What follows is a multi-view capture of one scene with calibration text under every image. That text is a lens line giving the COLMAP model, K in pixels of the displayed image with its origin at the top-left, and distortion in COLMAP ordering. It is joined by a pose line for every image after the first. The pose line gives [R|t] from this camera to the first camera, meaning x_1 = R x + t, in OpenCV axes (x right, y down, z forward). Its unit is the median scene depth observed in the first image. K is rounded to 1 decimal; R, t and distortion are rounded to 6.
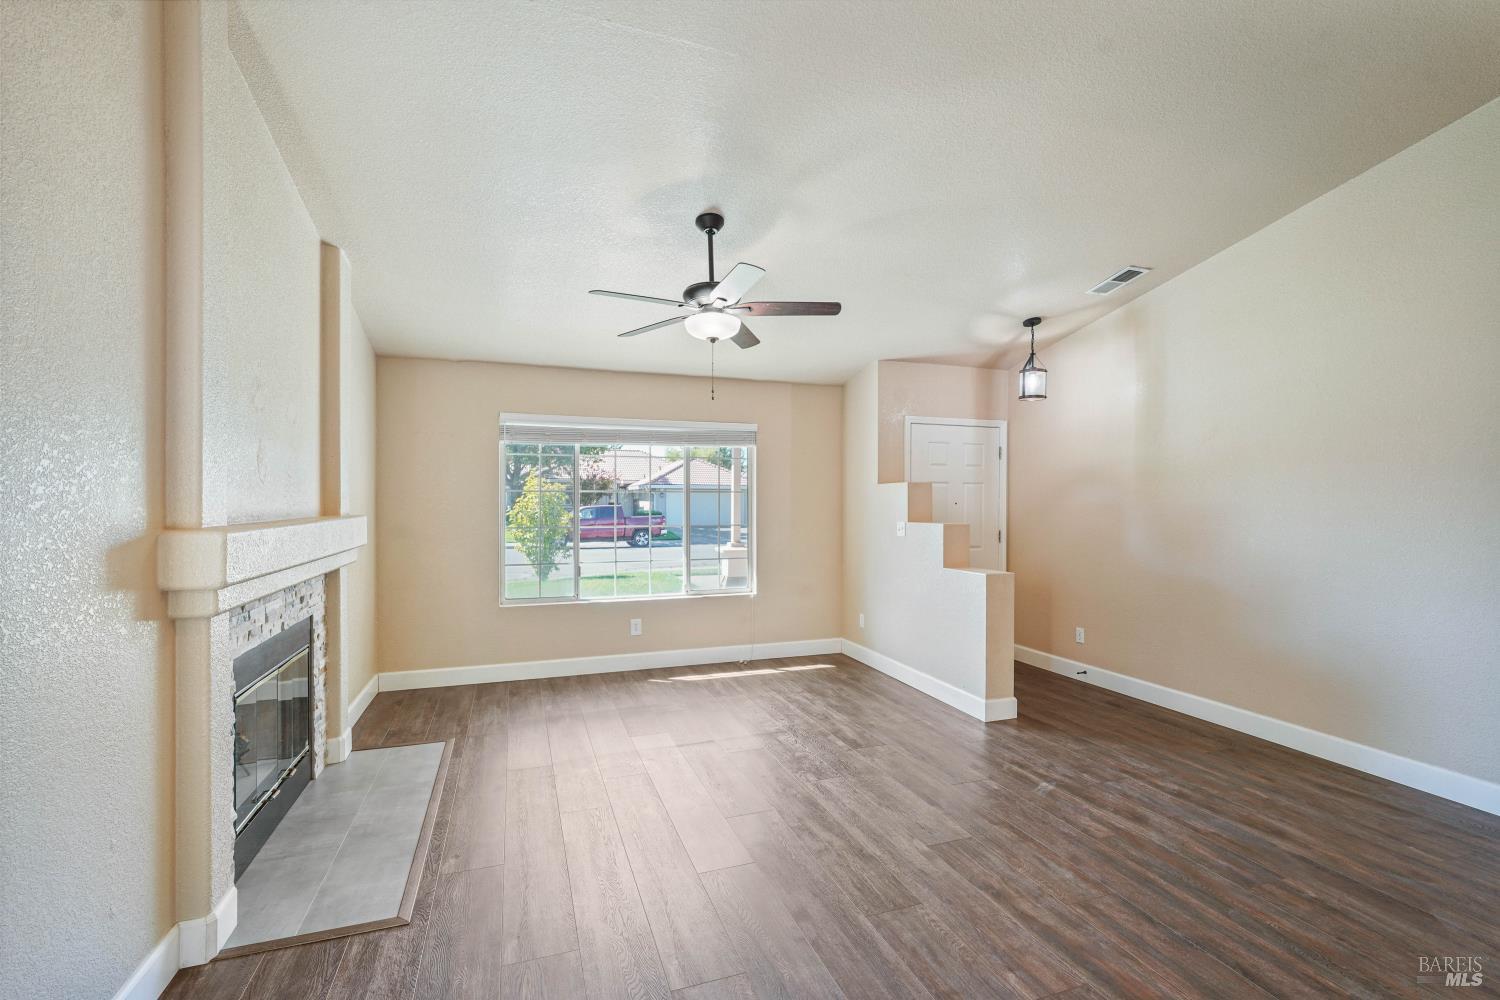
lens RADIAL K [[678.1, 0, 748.1], [0, 678.1, 505.9], [0, 0, 1]] dist [-0.007819, 0.005346]
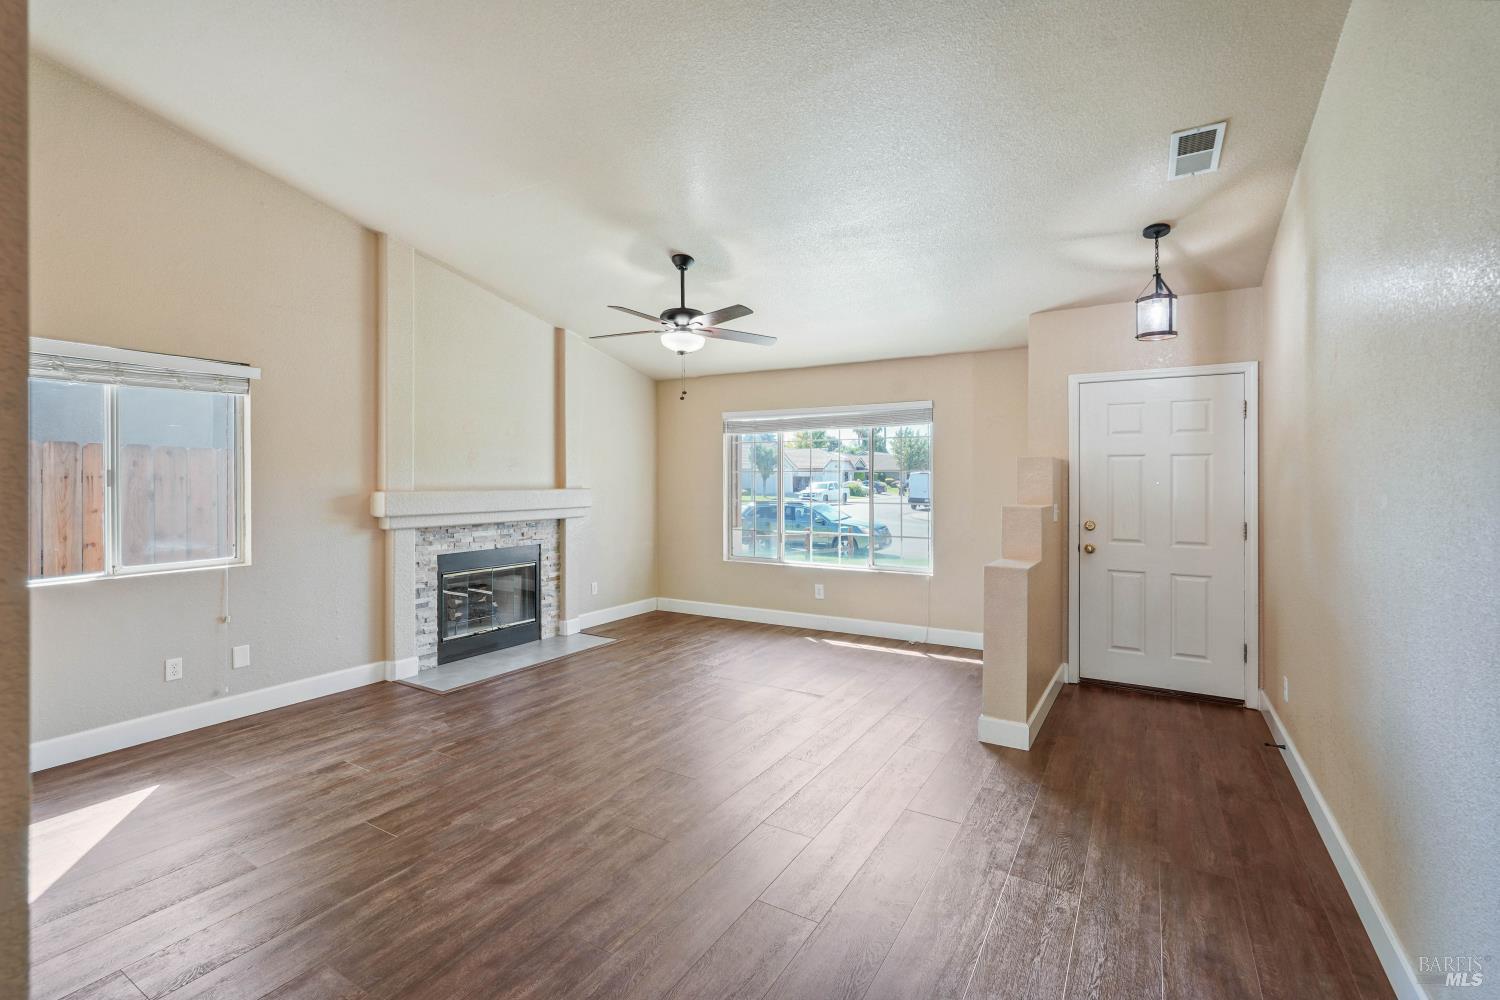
lens RADIAL K [[678.1, 0, 710.6], [0, 678.1, 475.2], [0, 0, 1]] dist [-0.007819, 0.005346]
pose [[0.614453, -0.005515, -0.788934, 0.722950], [-0.007584, 0.999888, -0.012896, 0.001825], [0.788917, 0.013908, 0.614343, 0.192130]]
